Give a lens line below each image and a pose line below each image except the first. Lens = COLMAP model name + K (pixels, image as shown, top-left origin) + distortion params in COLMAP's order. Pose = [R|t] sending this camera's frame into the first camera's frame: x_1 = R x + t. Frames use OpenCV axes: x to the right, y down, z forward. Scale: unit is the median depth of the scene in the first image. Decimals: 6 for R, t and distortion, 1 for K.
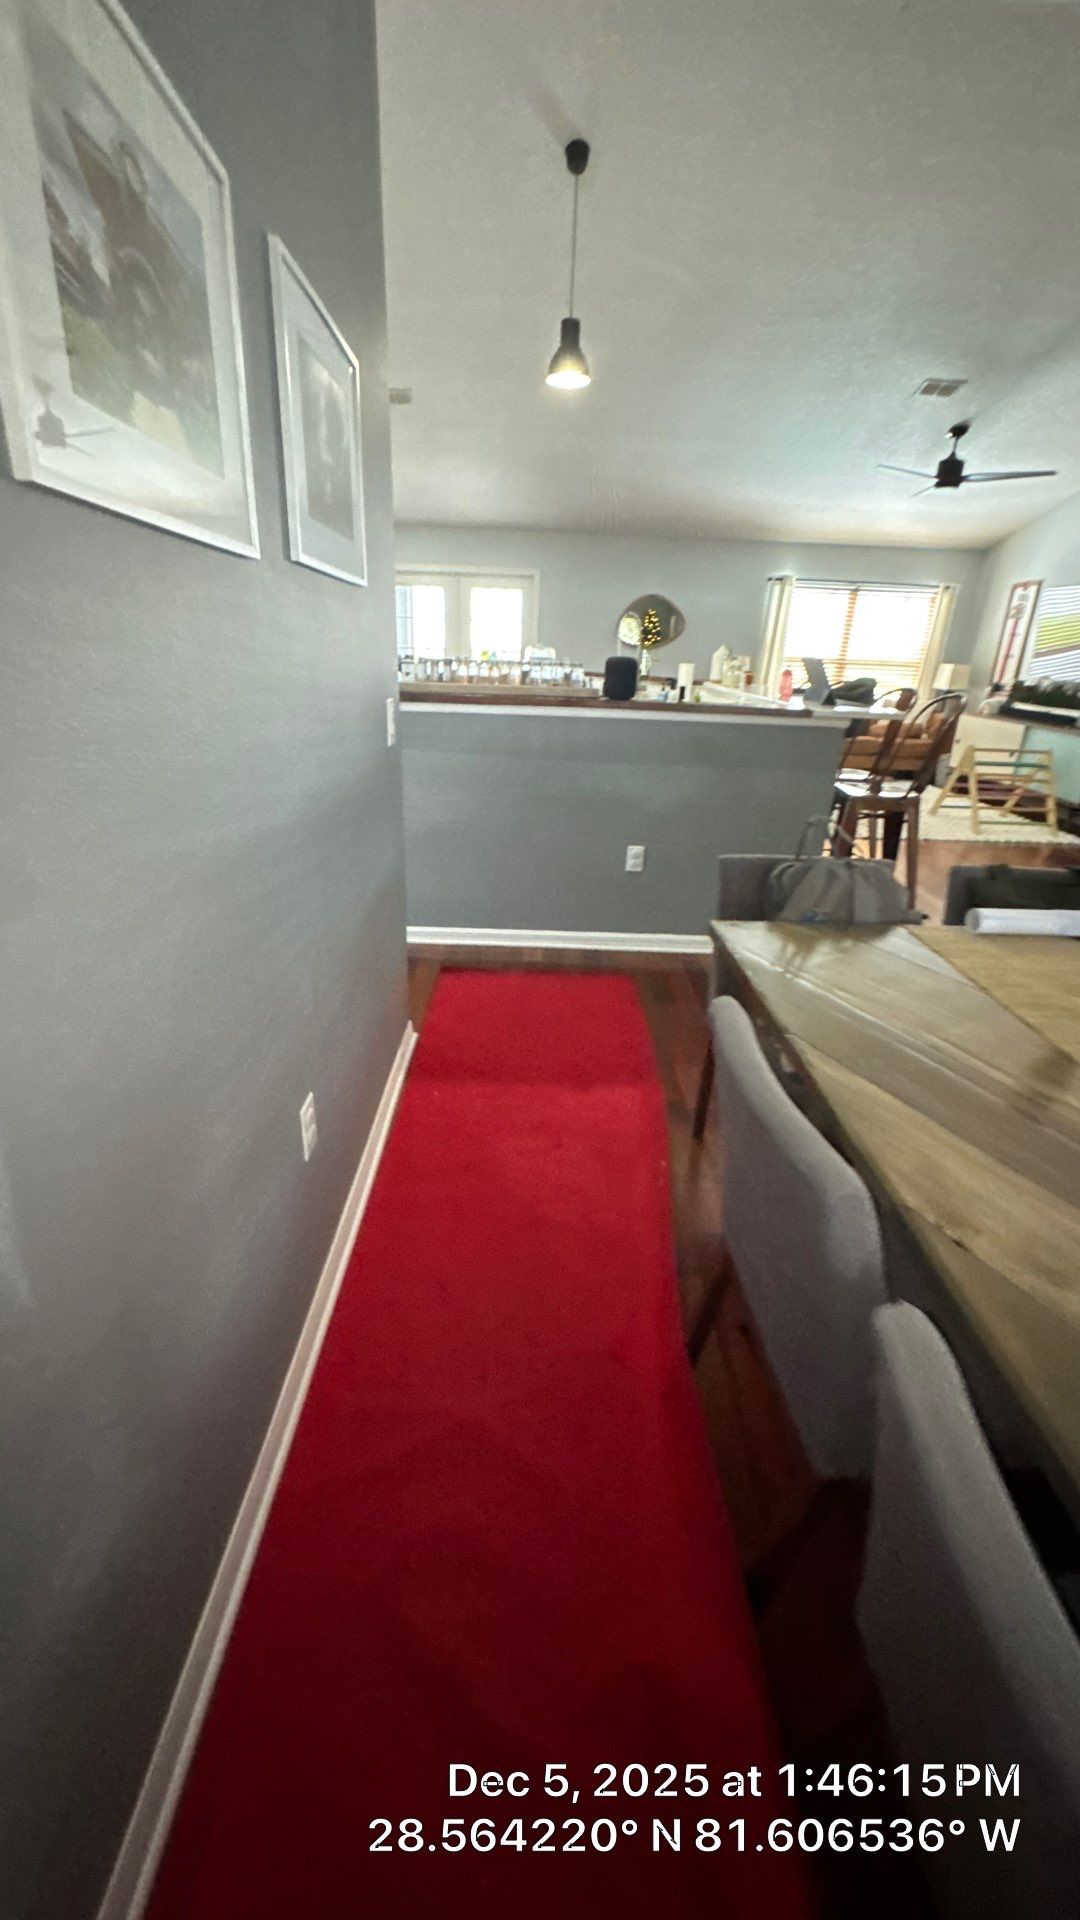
lens RADIAL K [[768.5, 0, 541.6], [0, 768.5, 959.9], [0, 0, 1]] dist [-0.002614, -0.000149]
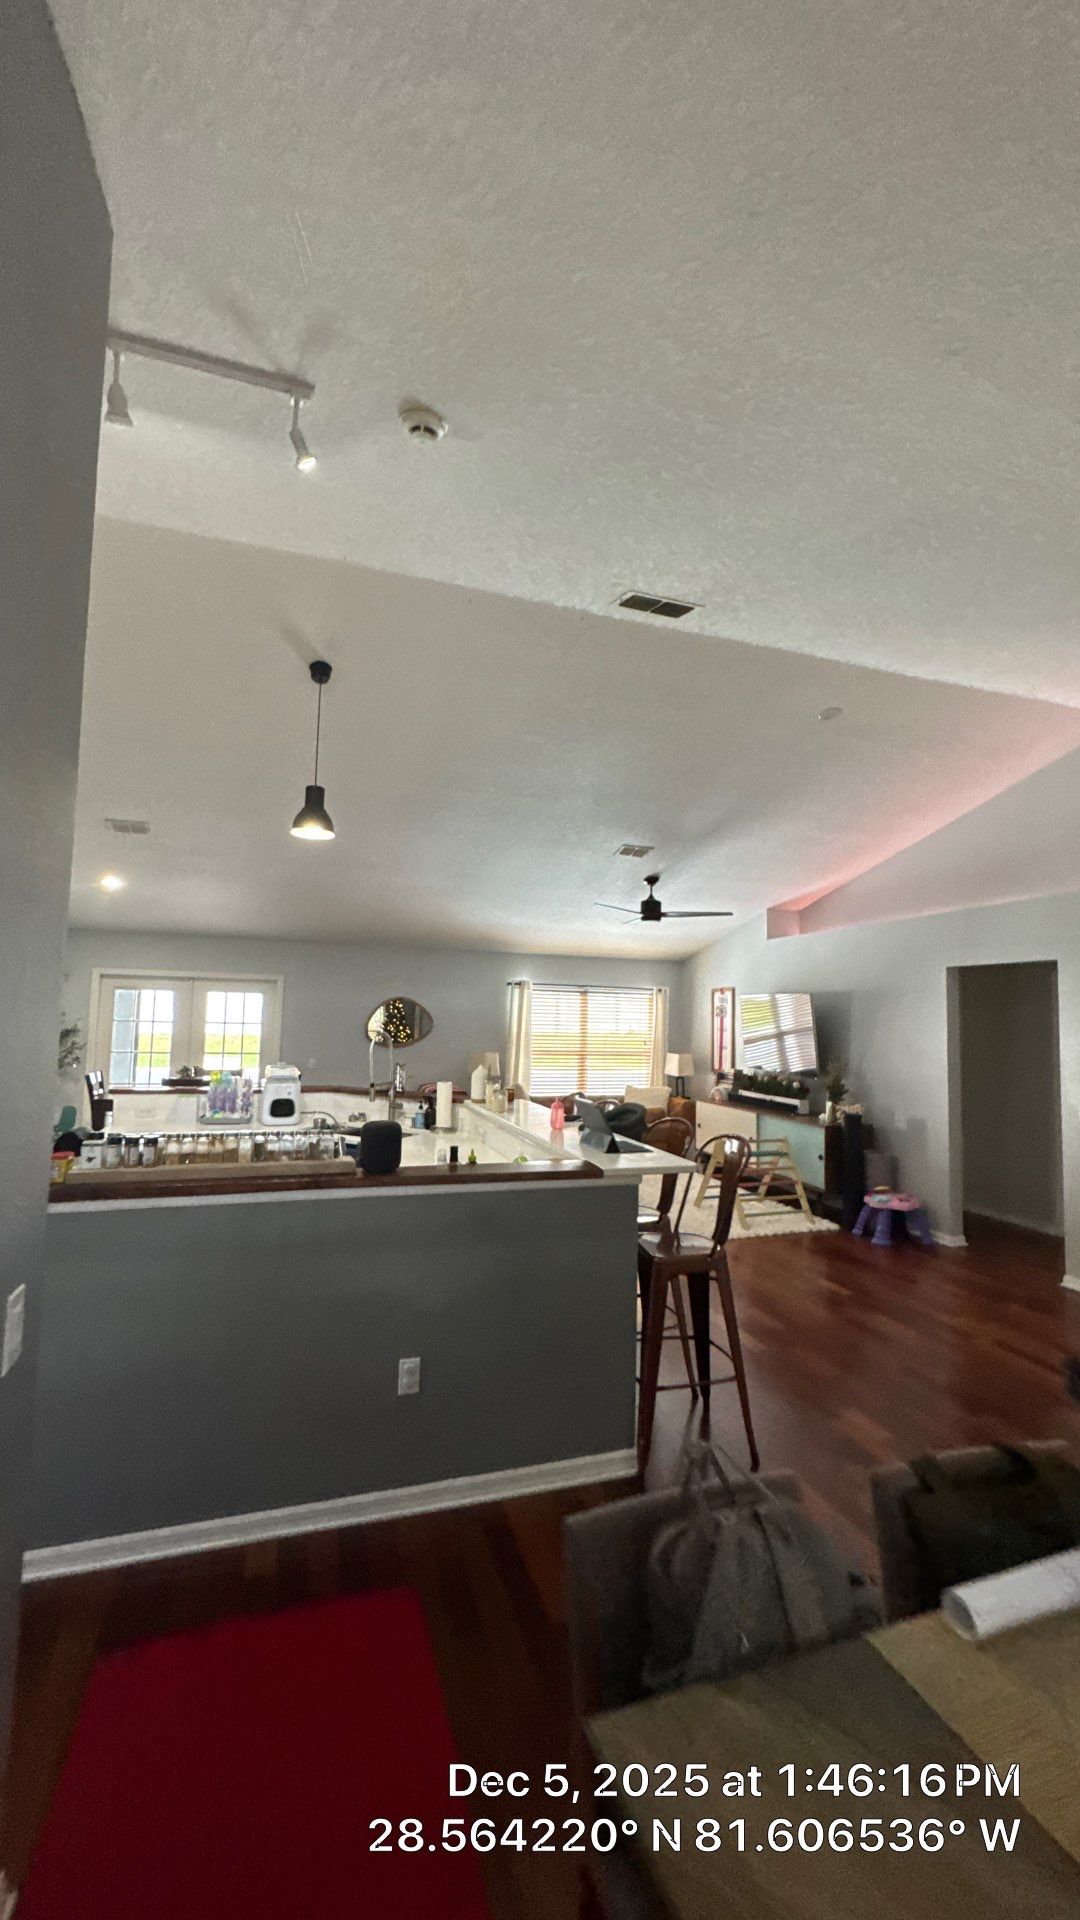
lens RADIAL K [[768.5, 0, 541.6], [0, 768.5, 959.9], [0, 0, 1]] dist [-0.002614, -0.000149]
pose [[0.949166, 0.009631, 0.314629, 0.002473], [0.131268, 0.896361, -0.423444, -0.089696], [-0.286099, 0.443220, 0.849531, 0.081498]]
